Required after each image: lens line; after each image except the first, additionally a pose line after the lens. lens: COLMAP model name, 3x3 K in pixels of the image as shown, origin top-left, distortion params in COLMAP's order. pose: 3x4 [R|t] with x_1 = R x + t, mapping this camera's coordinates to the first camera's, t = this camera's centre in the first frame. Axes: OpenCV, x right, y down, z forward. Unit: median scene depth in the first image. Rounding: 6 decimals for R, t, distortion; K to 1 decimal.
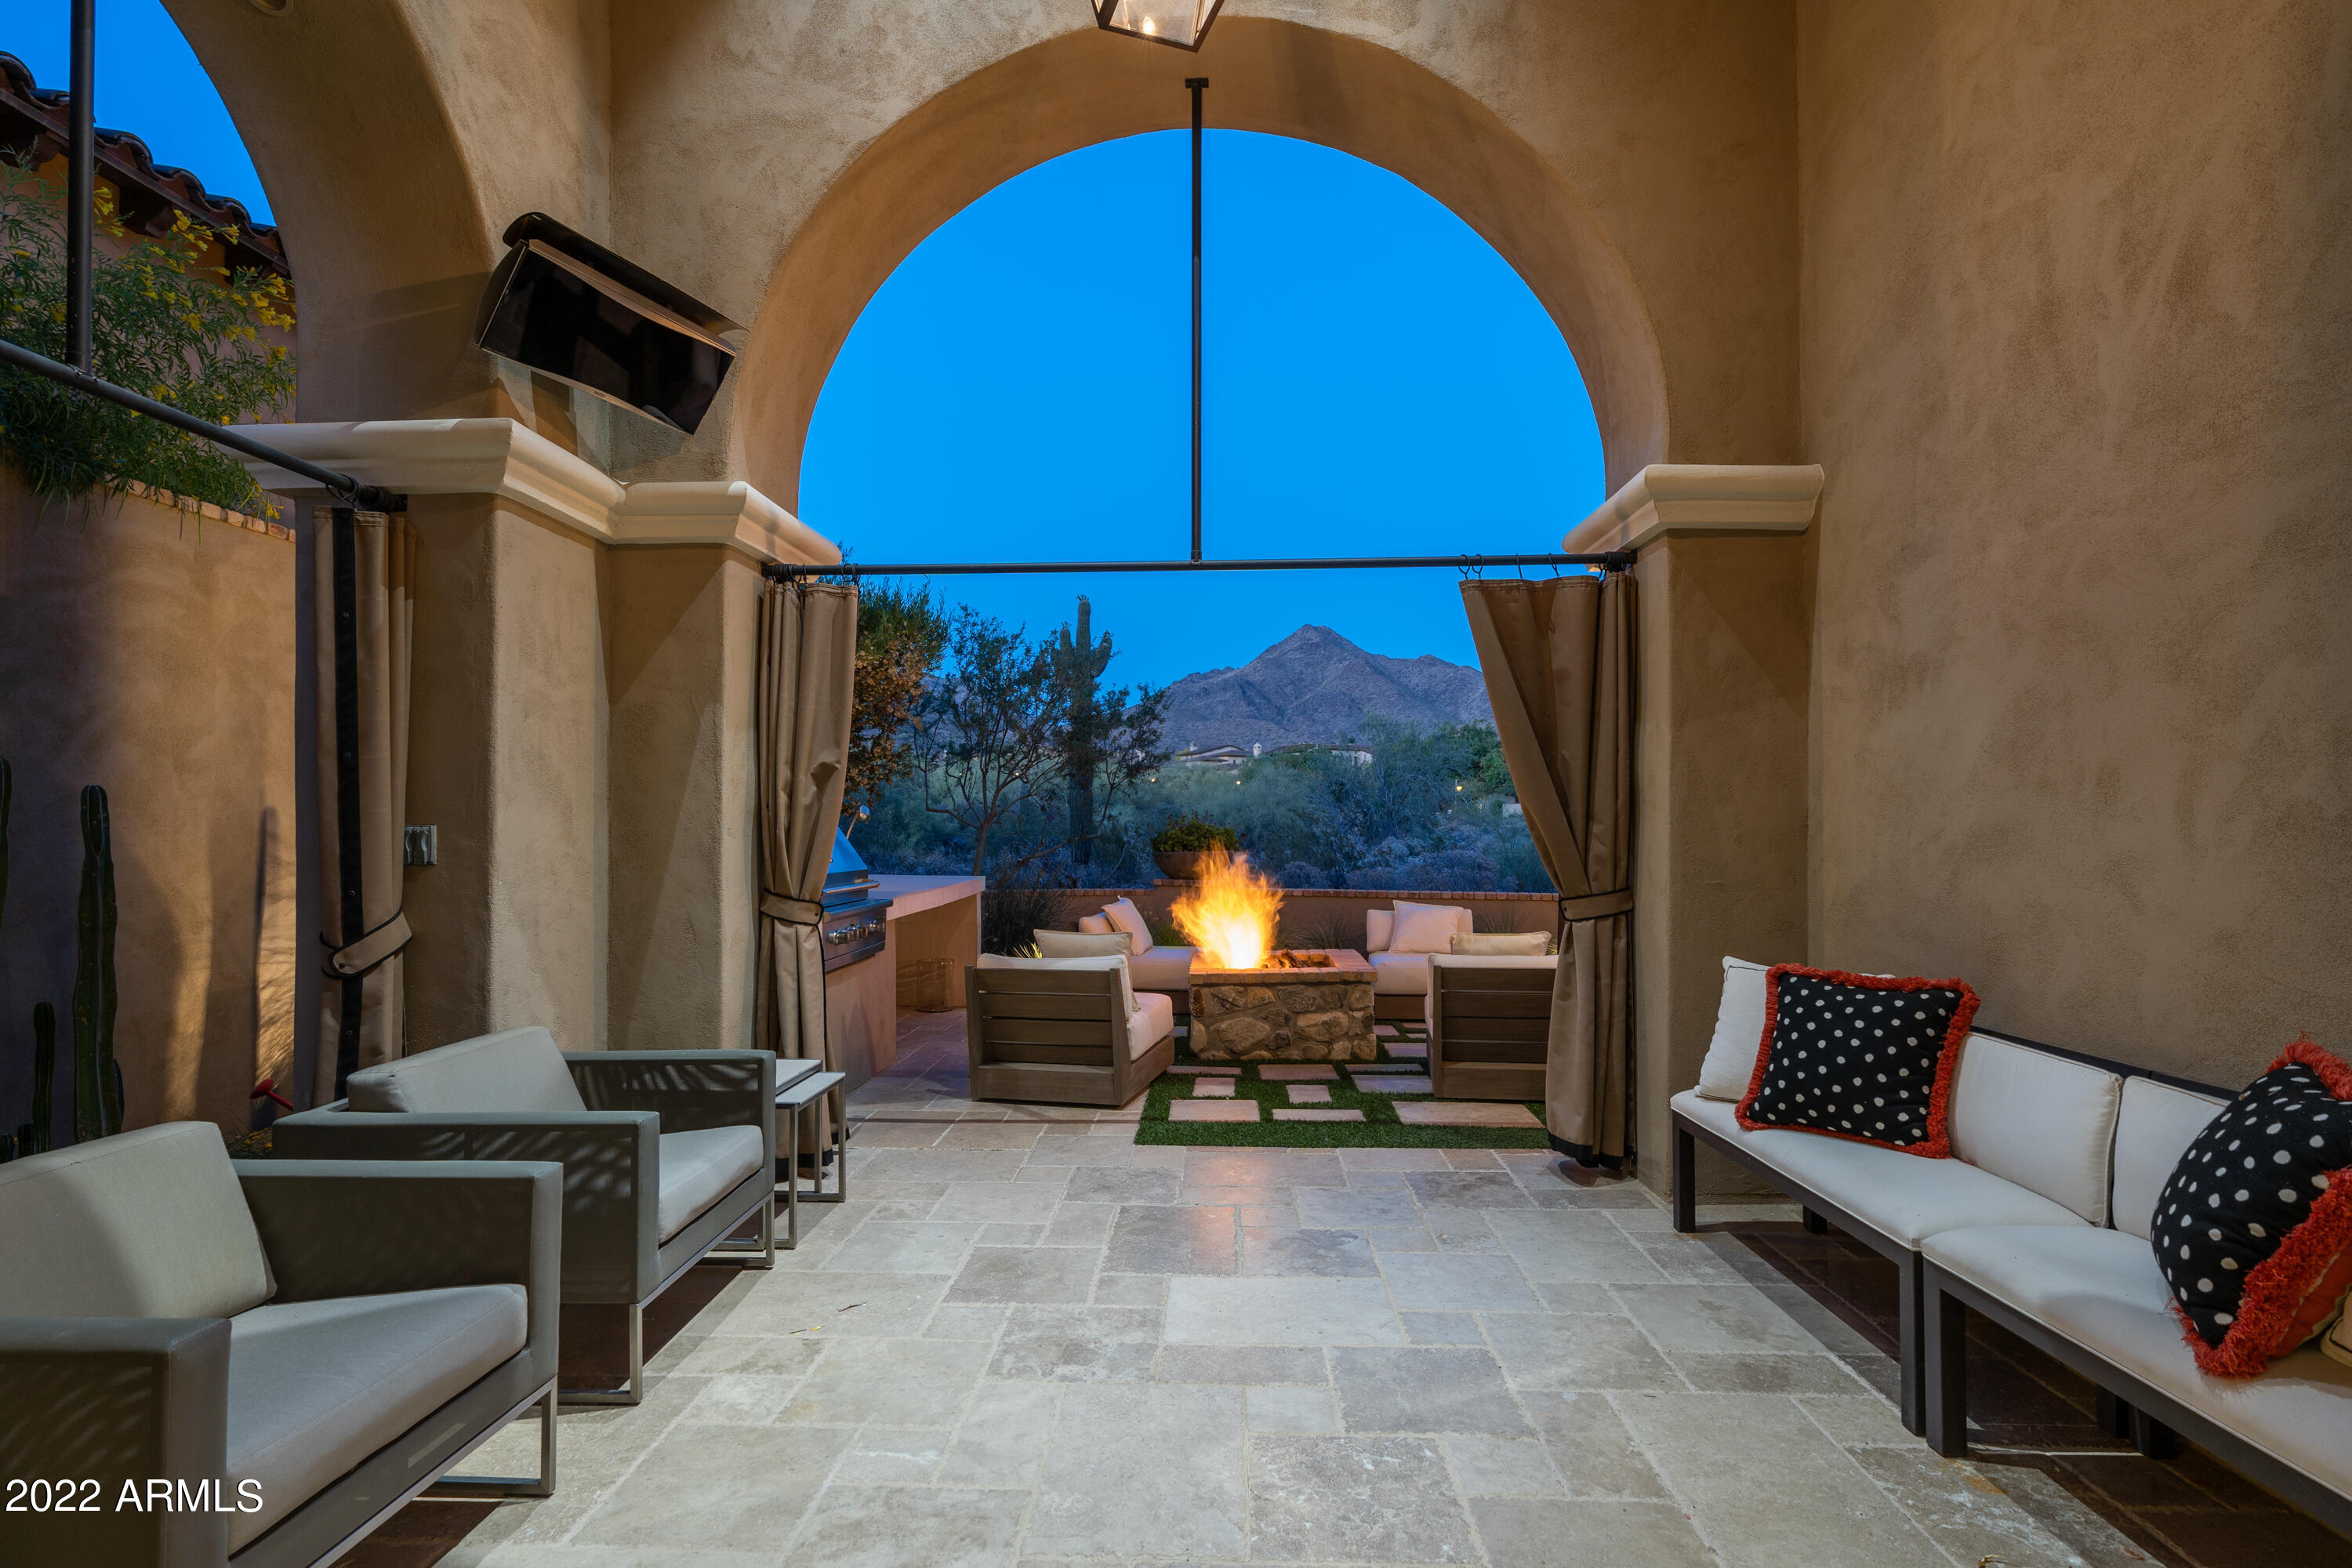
lens RADIAL K [[1089.7, 0, 1159.4], [0, 1089.7, 836.1], [0, 0, 1]] dist [-0.023113, -0.000391]
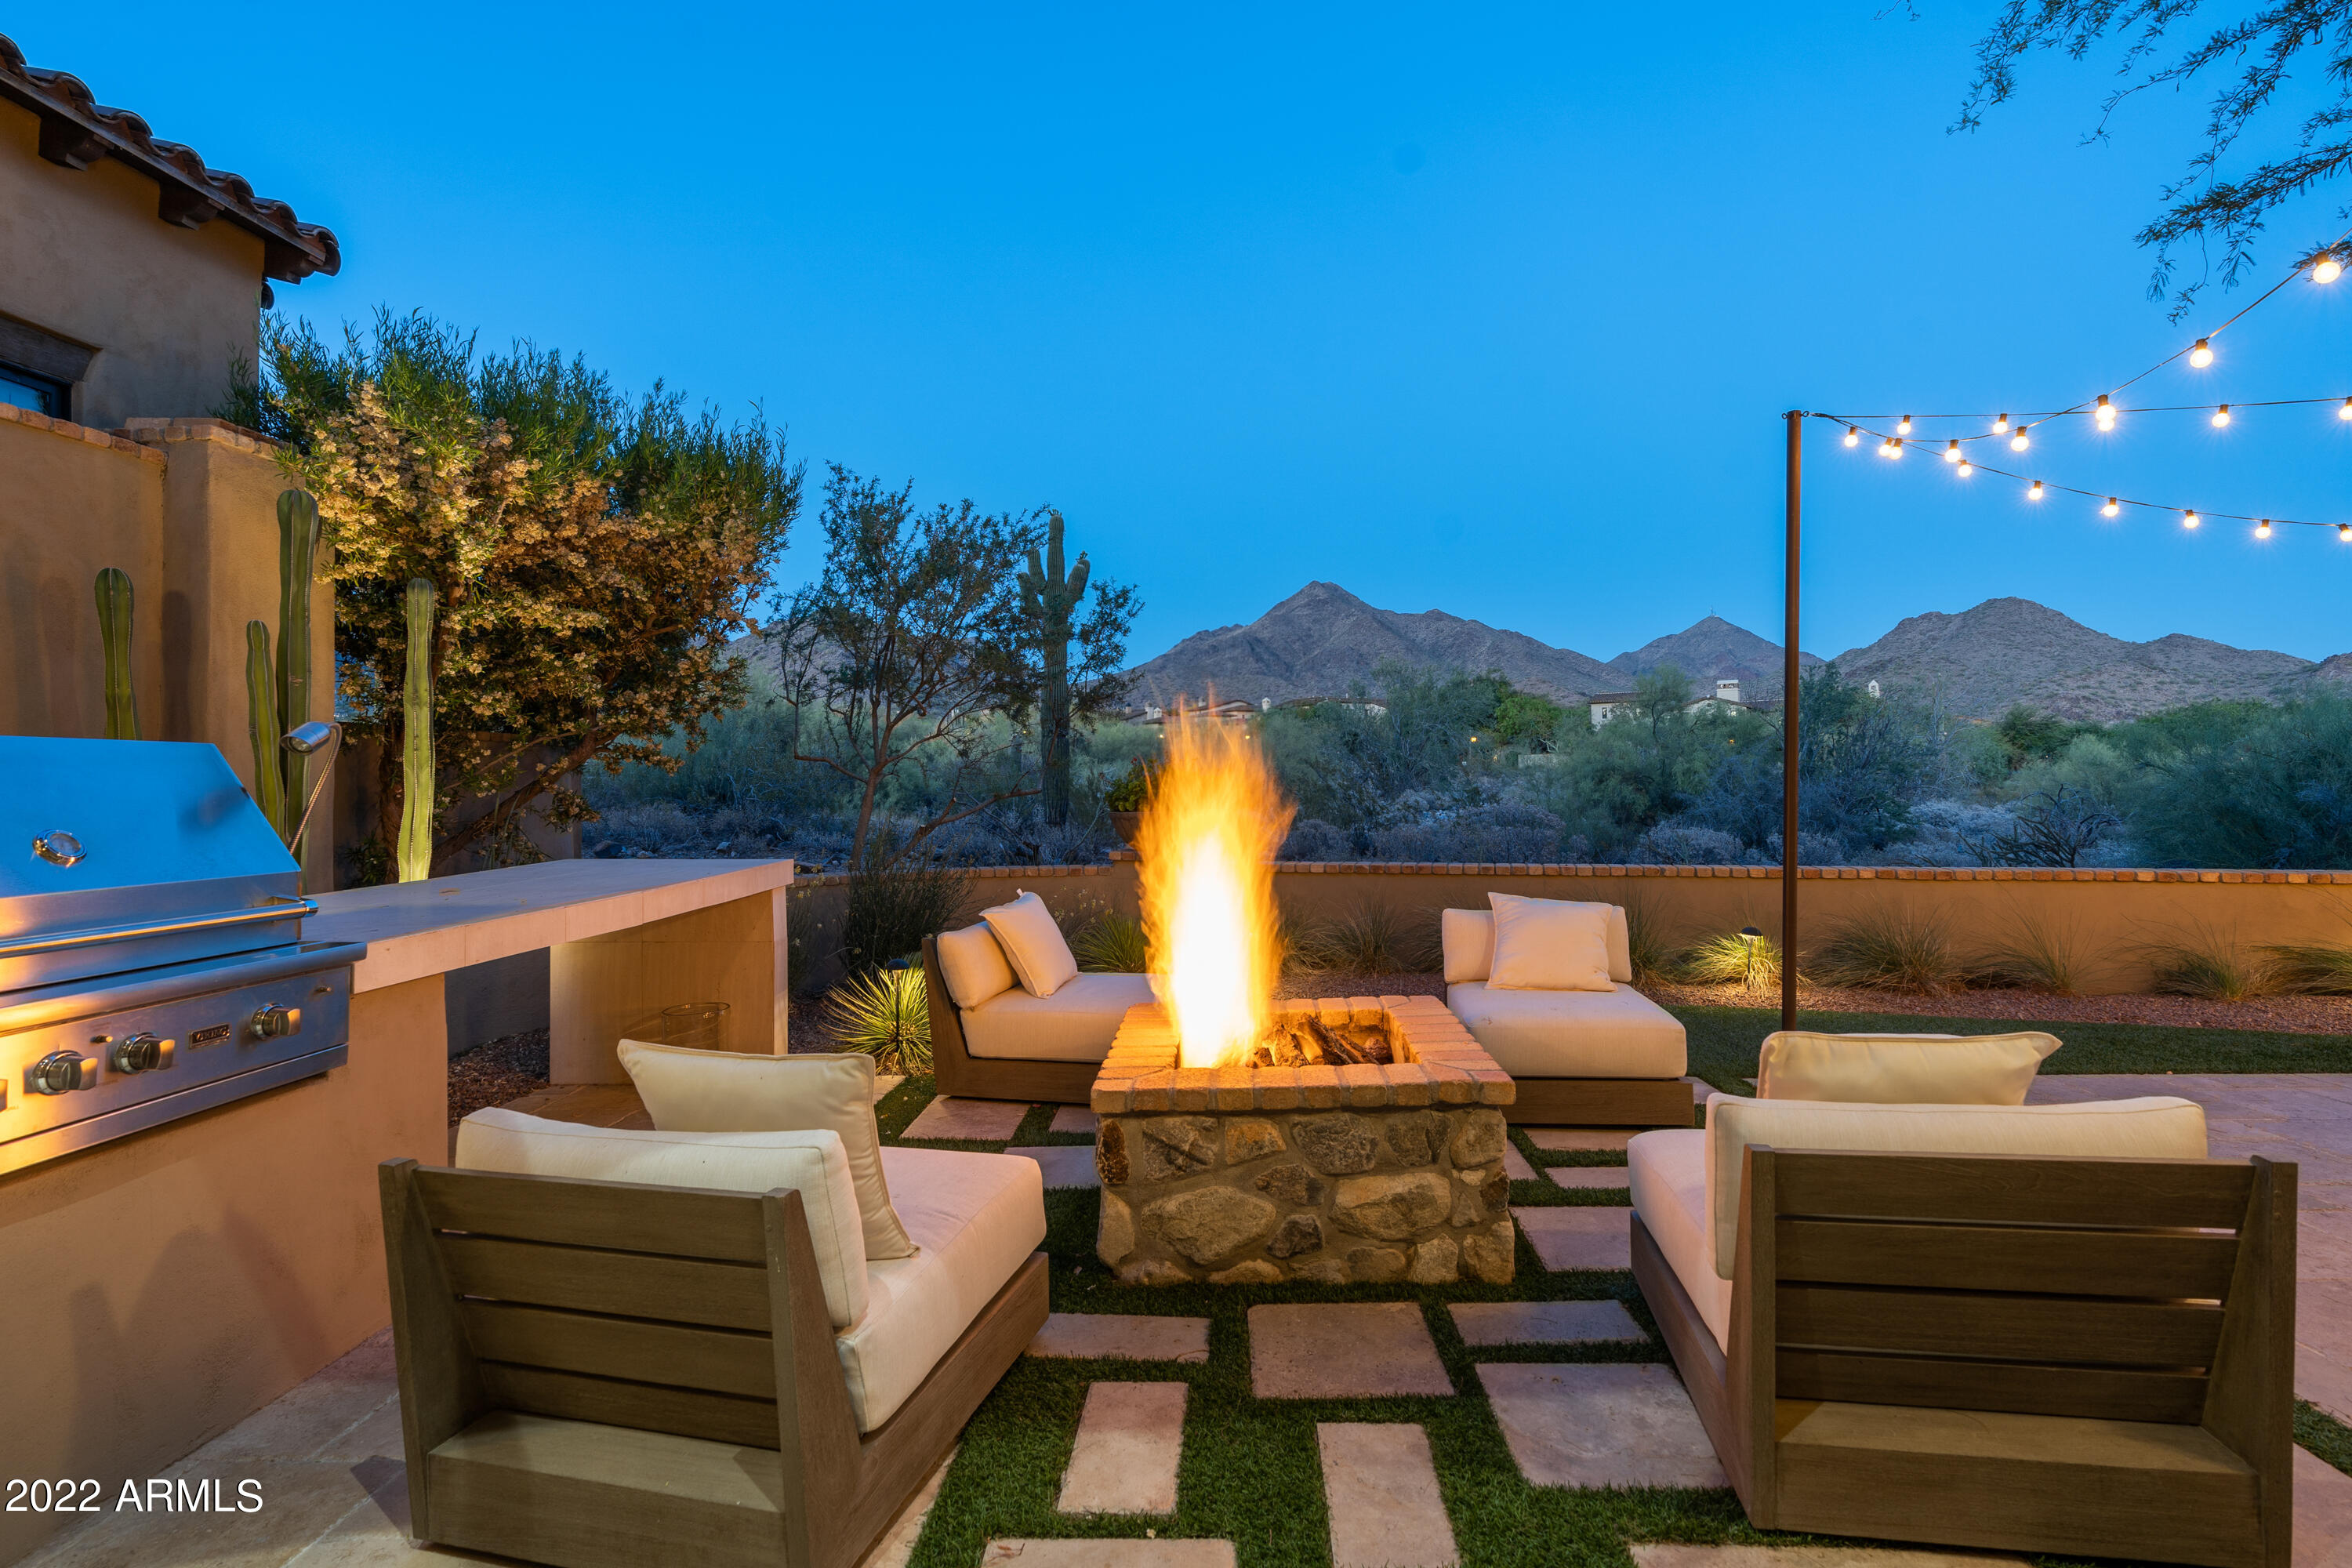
lens RADIAL K [[1089.7, 0, 1181.4], [0, 1089.7, 777.2], [0, 0, 1]] dist [-0.023113, -0.000391]
pose [[0.999856, -0.013270, 0.010565, 0.046331], [0.013422, 0.999806, -0.014443, 0.003590], [-0.010371, 0.014582, 0.999840, 0.422057]]
